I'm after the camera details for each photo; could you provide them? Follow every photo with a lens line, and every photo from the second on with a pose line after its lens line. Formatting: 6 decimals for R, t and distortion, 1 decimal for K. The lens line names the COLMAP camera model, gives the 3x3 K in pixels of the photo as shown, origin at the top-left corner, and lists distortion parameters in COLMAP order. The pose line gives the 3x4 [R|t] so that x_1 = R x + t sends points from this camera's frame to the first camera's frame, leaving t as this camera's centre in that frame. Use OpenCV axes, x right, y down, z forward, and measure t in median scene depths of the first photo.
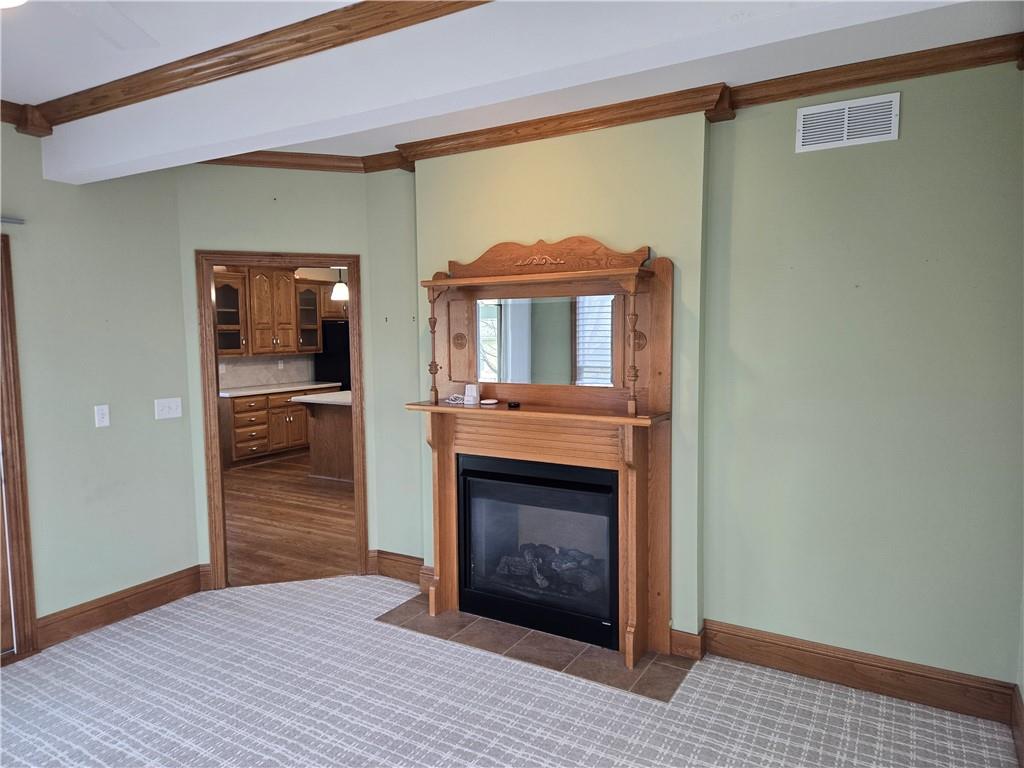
lens RADIAL K [[681.7, 0, 516.2], [0, 681.7, 378.0], [0, 0, 1]] dist [0.074396, -0.061365]
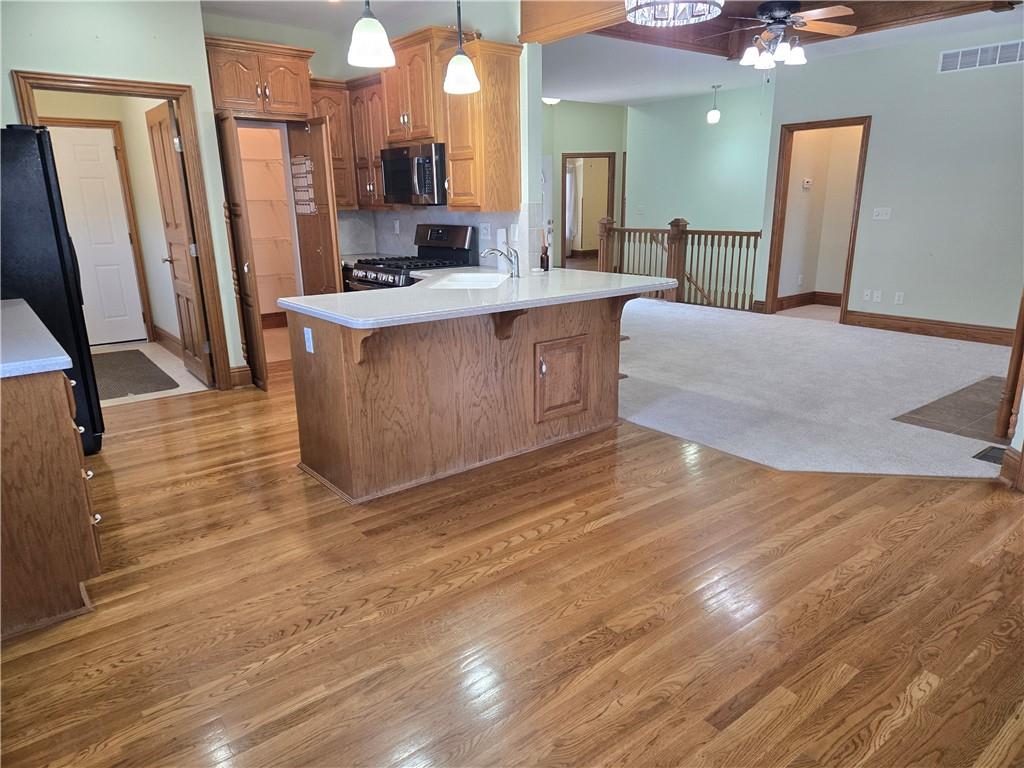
lens RADIAL K [[681.7, 0, 516.2], [0, 681.7, 378.0], [0, 0, 1]] dist [0.074396, -0.061365]
pose [[0.363459, -0.233944, 0.901758, -0.838569], [0.081989, 0.972233, 0.219181, -0.021281], [-0.927995, -0.005729, 0.372548, 1.010006]]
